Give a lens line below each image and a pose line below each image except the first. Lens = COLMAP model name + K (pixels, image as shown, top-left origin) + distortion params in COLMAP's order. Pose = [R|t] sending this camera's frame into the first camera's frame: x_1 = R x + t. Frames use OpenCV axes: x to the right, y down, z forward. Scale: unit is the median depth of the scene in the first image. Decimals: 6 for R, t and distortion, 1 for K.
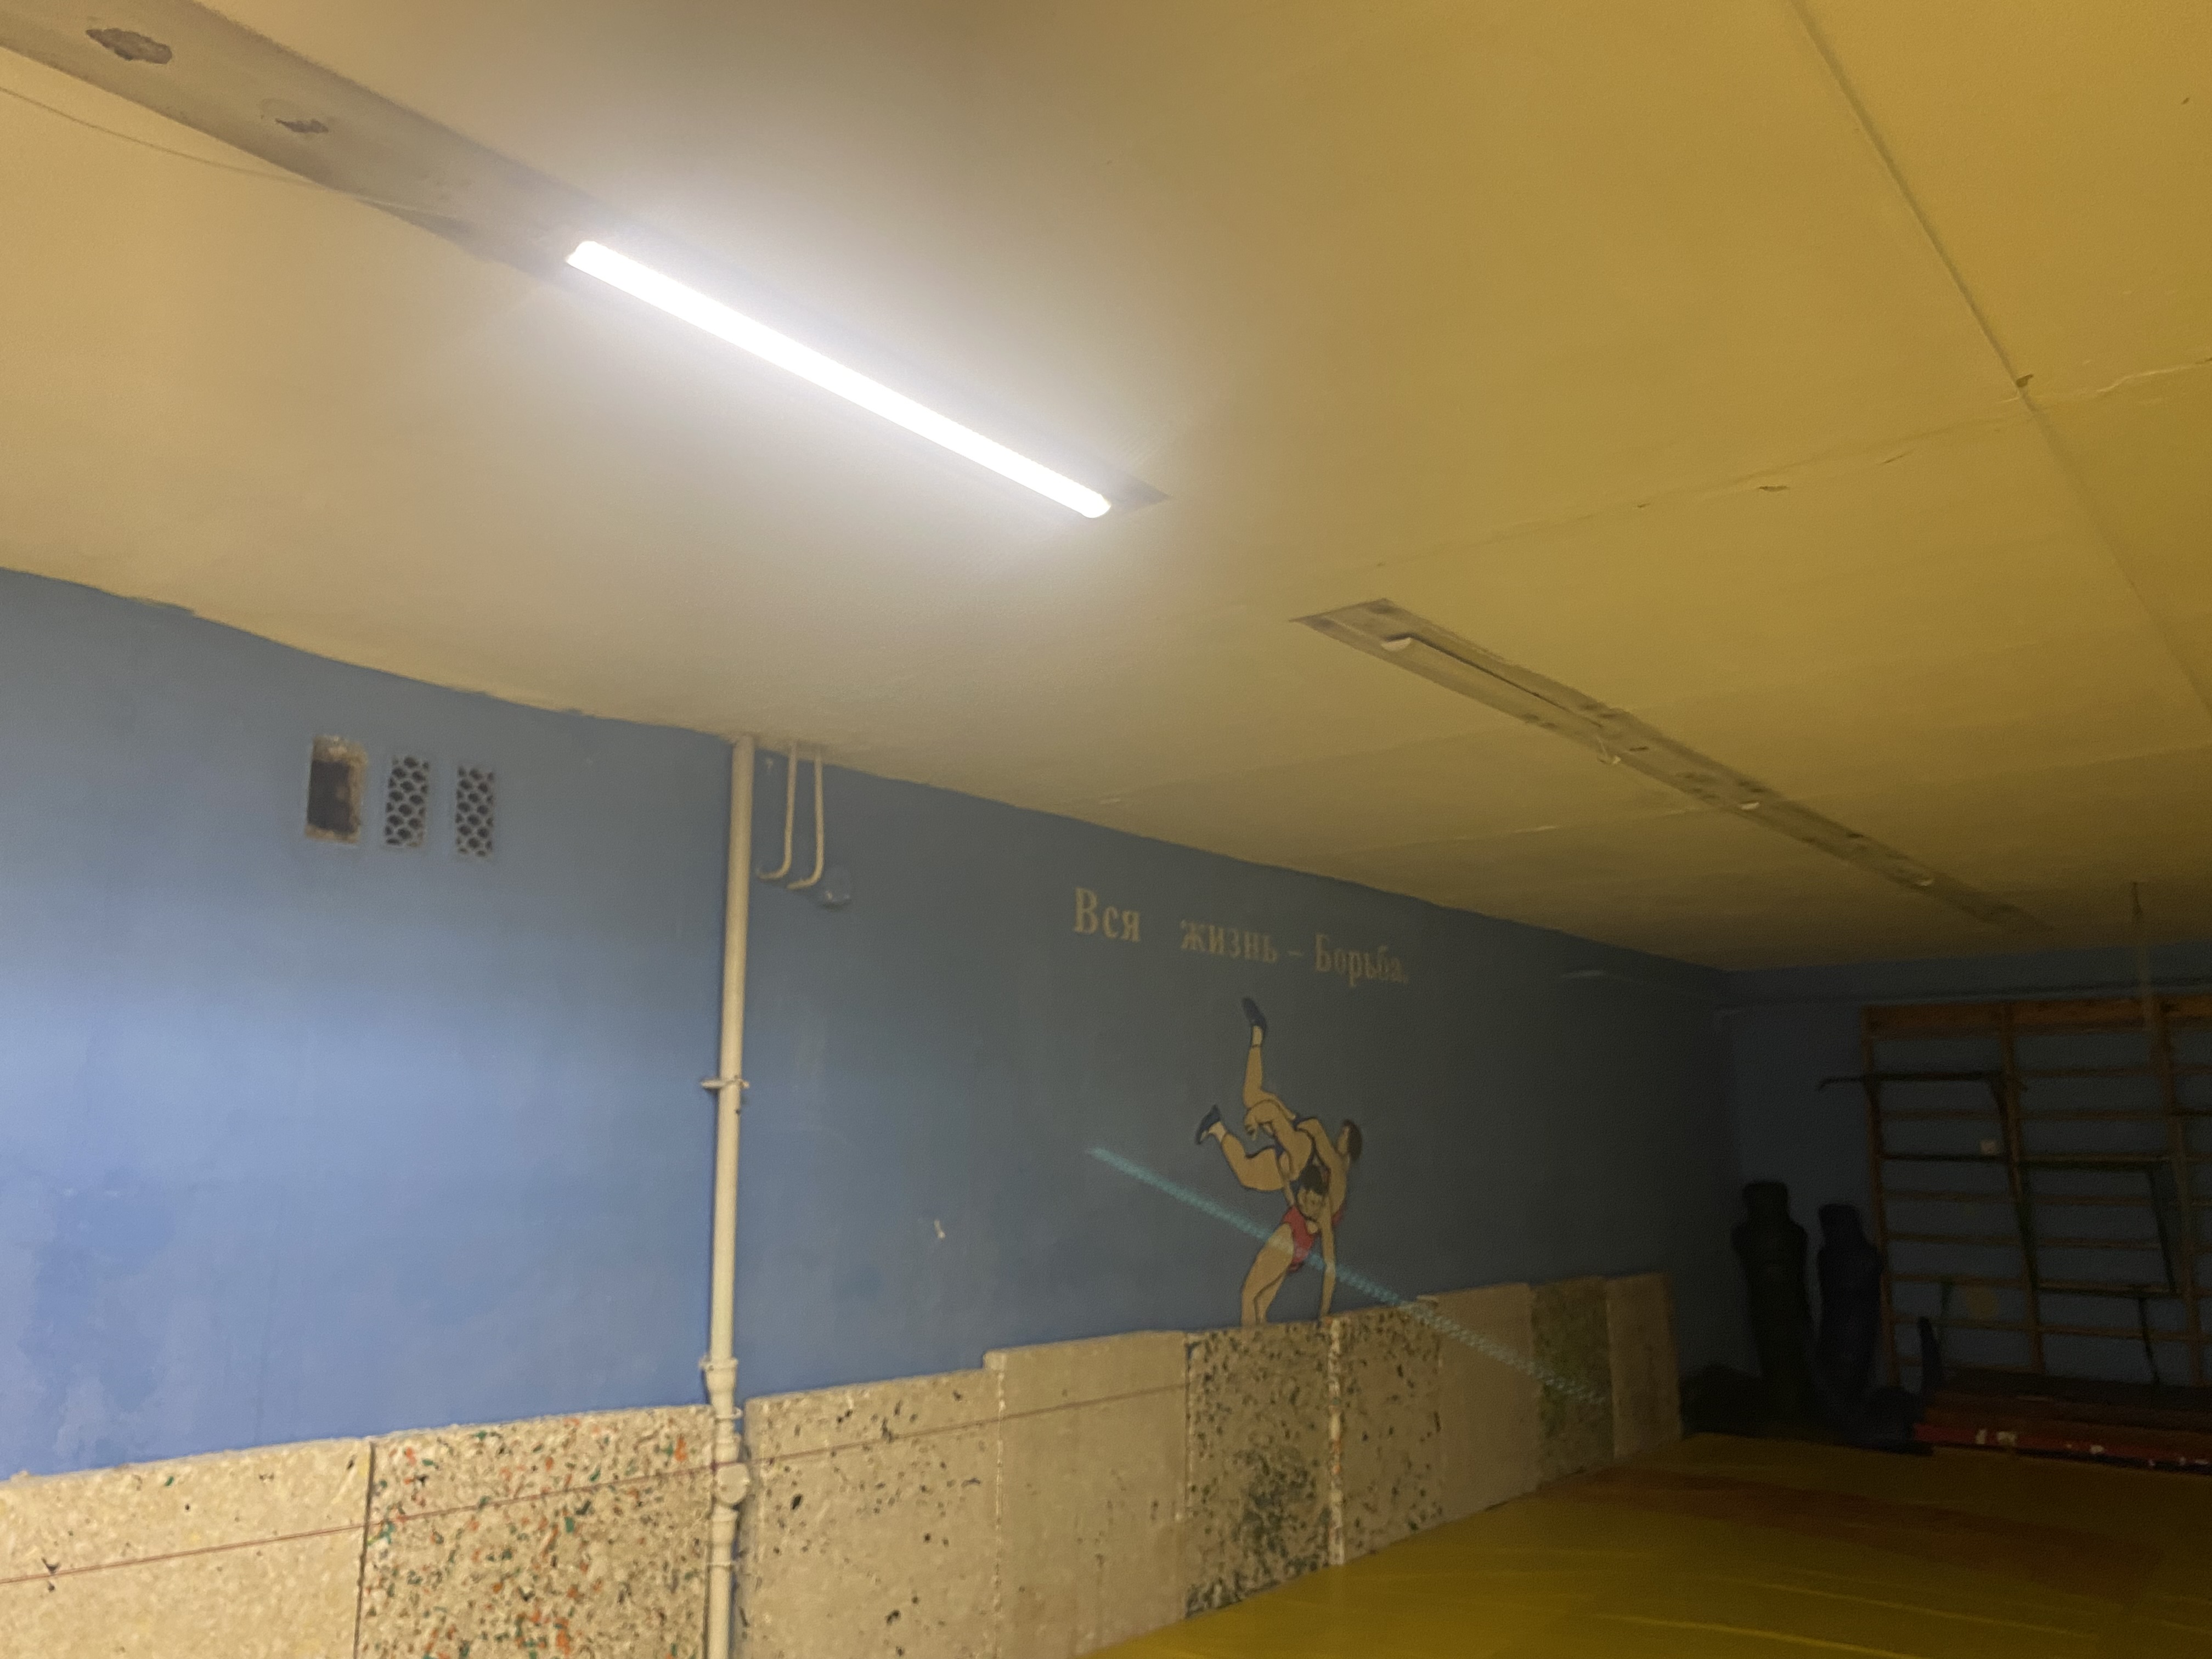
lens RADIAL K [[1602.4, 0, 1106.0], [0, 1602.4, 829.5], [0, 0, 1]] dist [-0.029778, -0.007940]
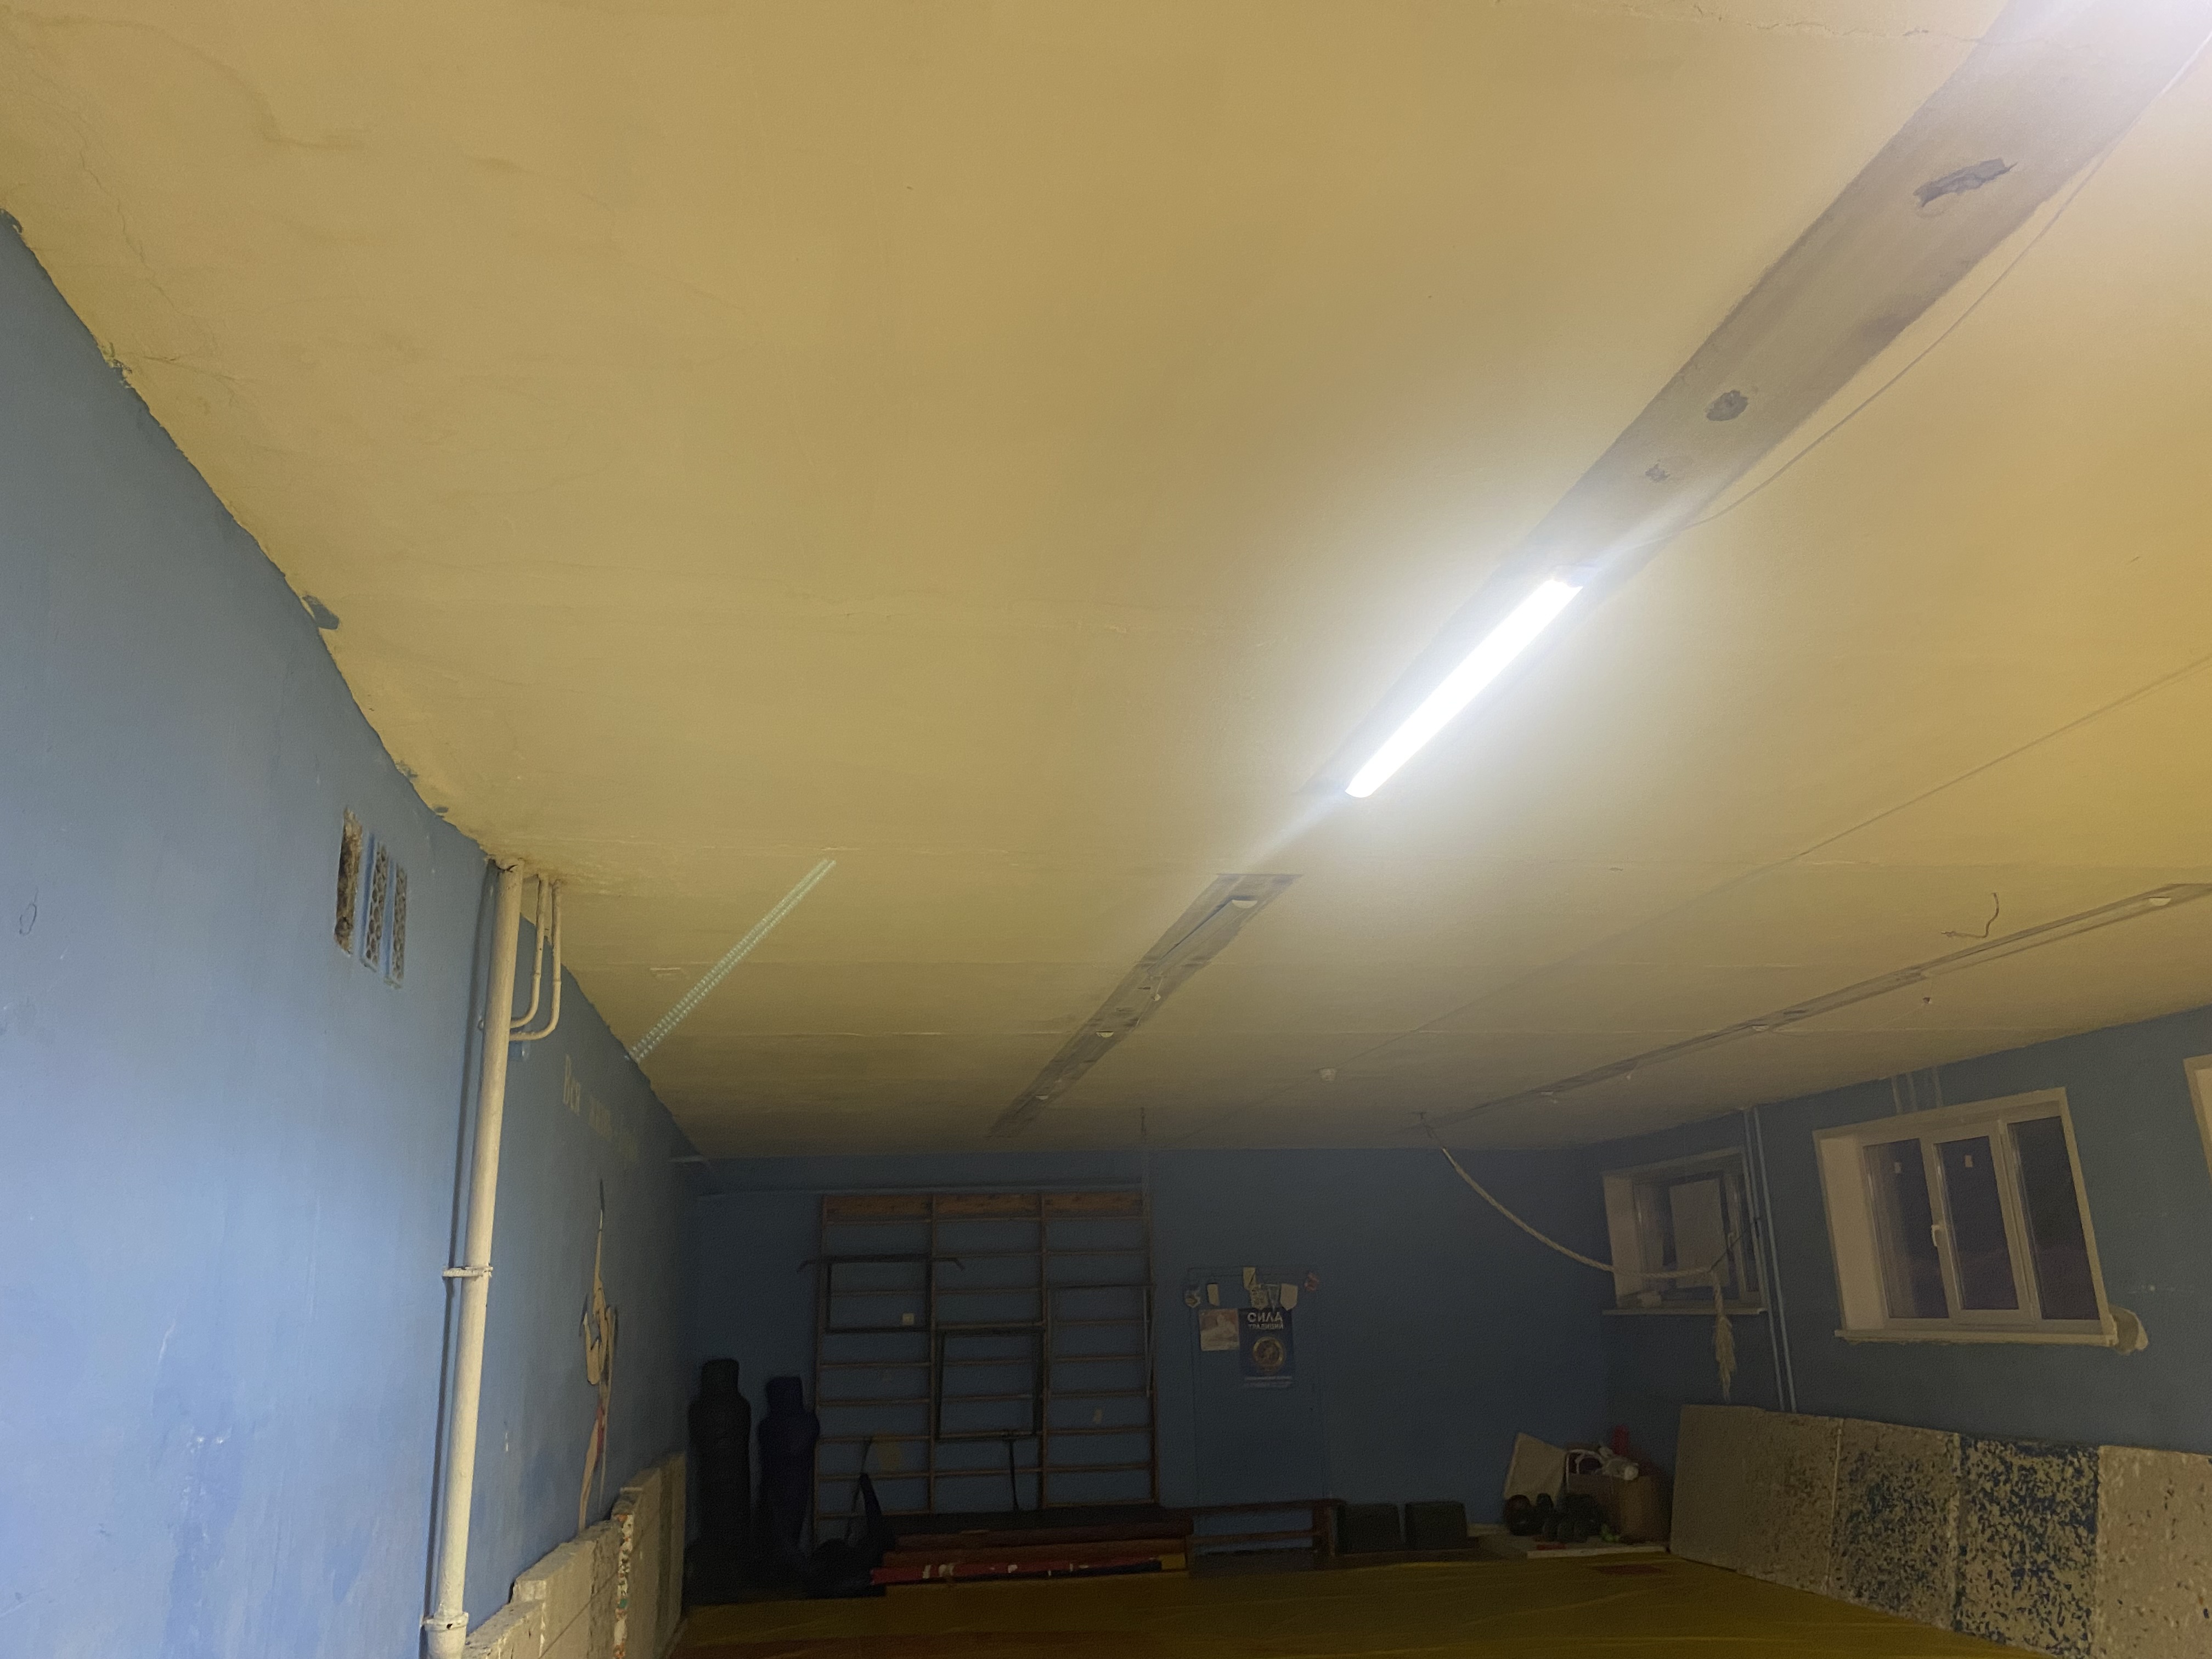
lens RADIAL K [[1602.4, 0, 1106.0], [0, 1602.4, 829.5], [0, 0, 1]] dist [-0.029778, -0.007940]
pose [[0.669941, 0.181127, 0.719981, -0.274697], [-0.100115, 0.982965, -0.154130, 0.011020], [-0.735633, 0.031177, 0.676662, 0.078471]]
